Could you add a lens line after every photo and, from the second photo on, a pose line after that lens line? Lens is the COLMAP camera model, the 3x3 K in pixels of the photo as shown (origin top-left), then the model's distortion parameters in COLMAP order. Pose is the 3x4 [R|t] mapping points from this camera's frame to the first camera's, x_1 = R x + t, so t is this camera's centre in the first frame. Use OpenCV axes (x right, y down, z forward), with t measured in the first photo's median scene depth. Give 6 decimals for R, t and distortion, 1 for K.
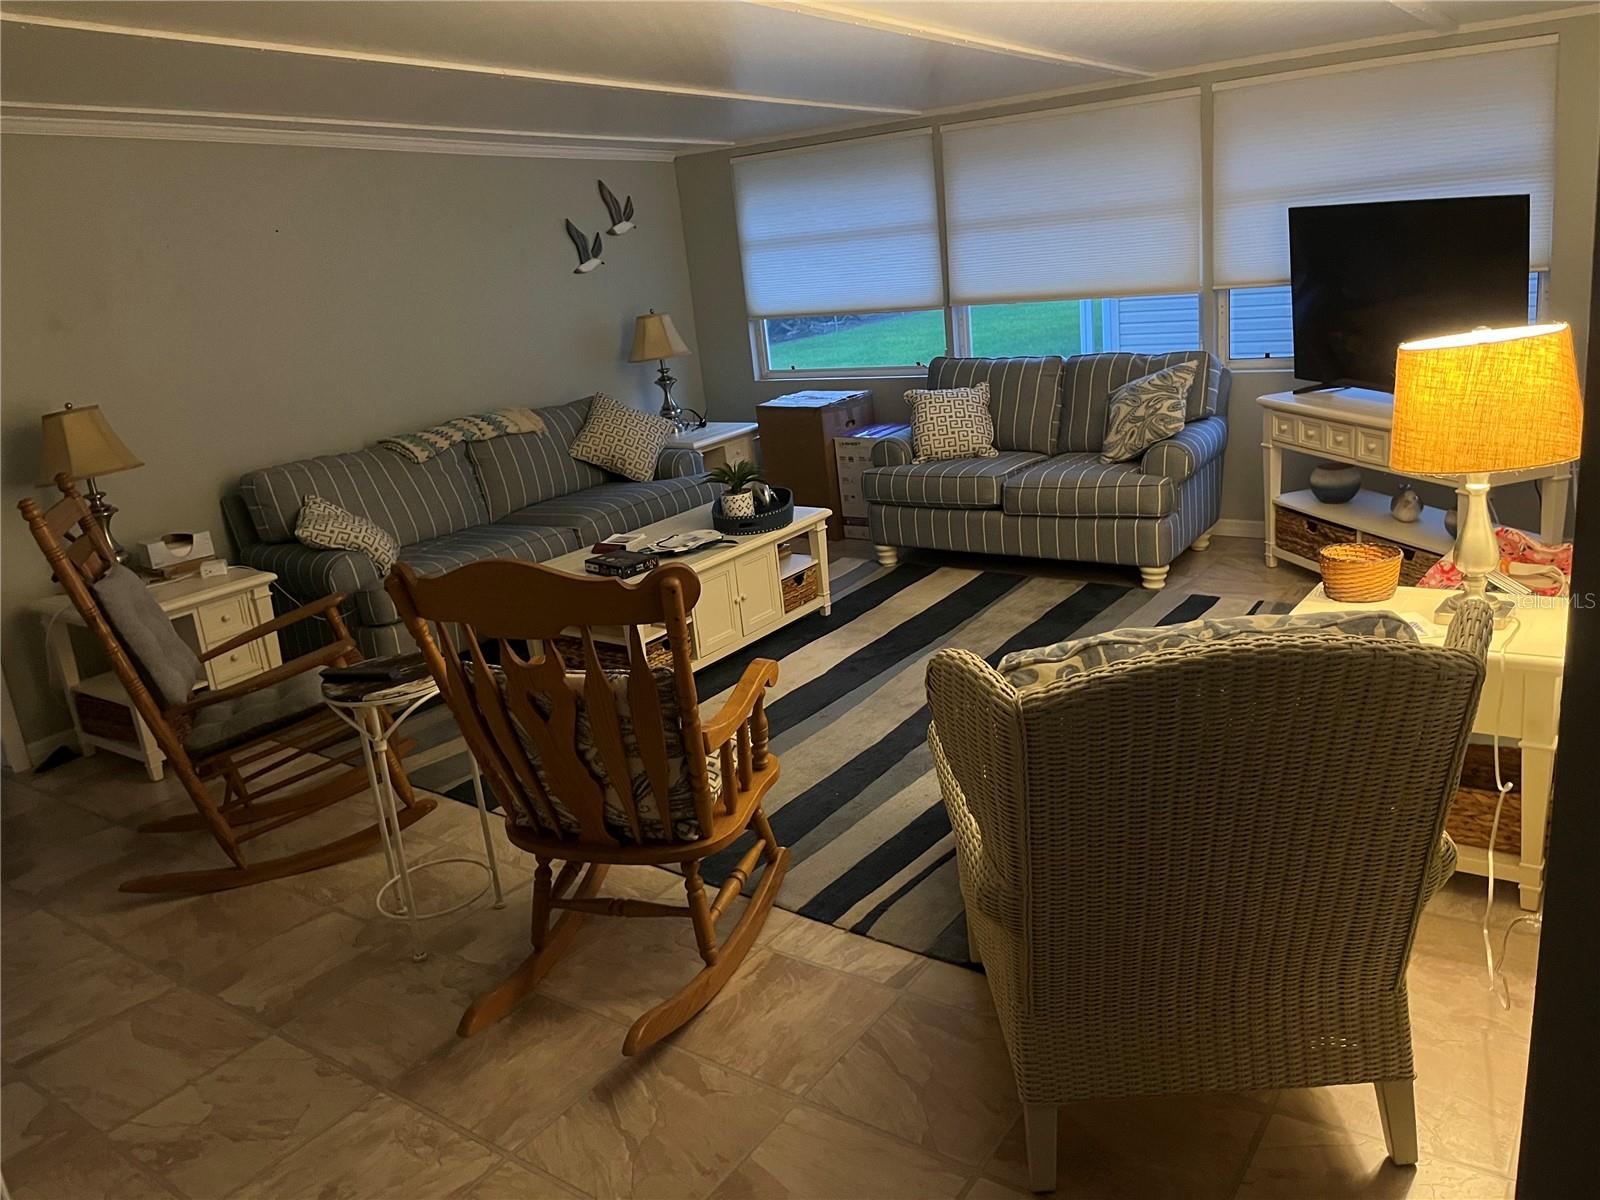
lens RADIAL K [[1222.4, 0, 800.0], [0, 1222.4, 600.0], [0, 0, 1]] dist [0.075996, -0.124769]
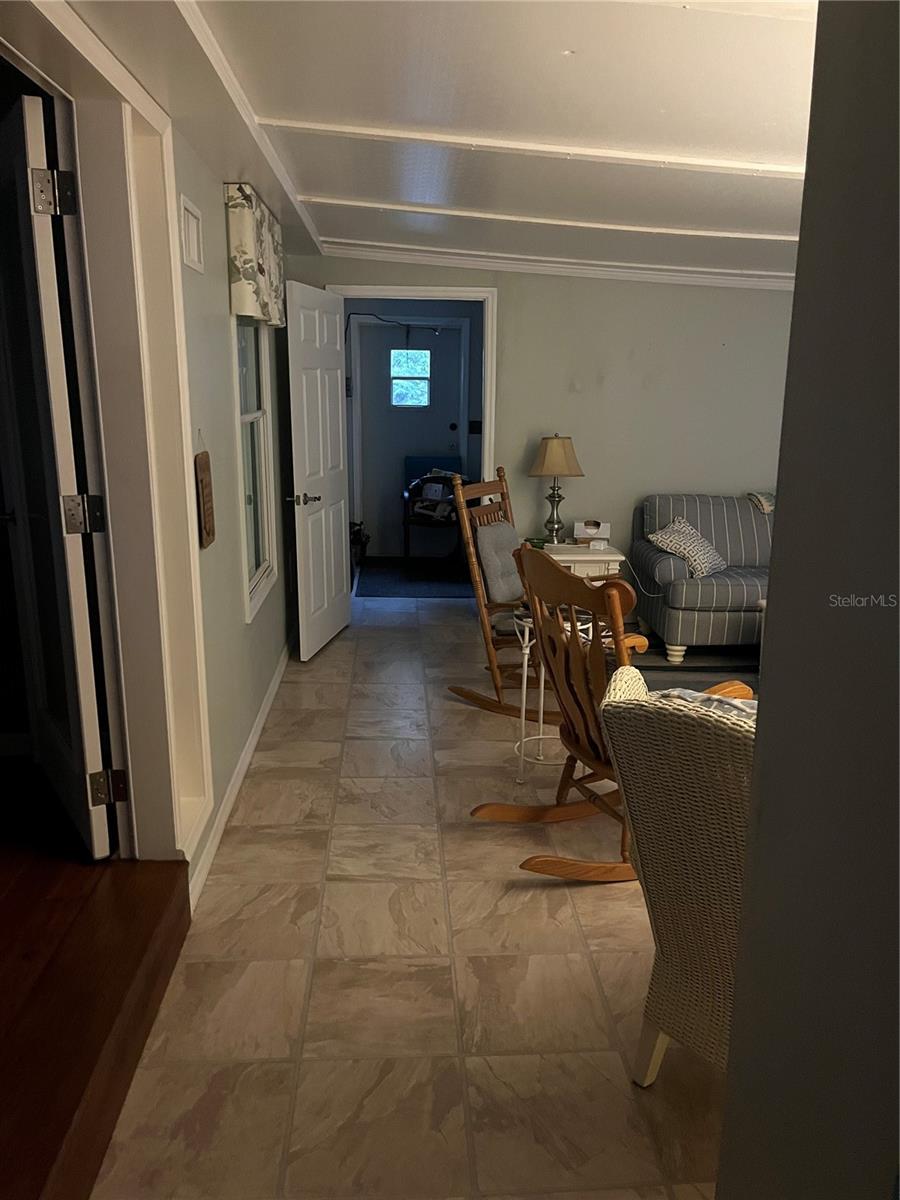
lens RADIAL K [[916.8, 0, 450.0], [0, 916.8, 600.0], [0, 0, 1]] dist [0.075996, -0.124769]
pose [[0.619901, 0.283283, -0.731761, 0.427834], [-0.293894, 0.948499, 0.118220, -0.056355], [0.727564, 0.141775, 0.671230, 0.055868]]
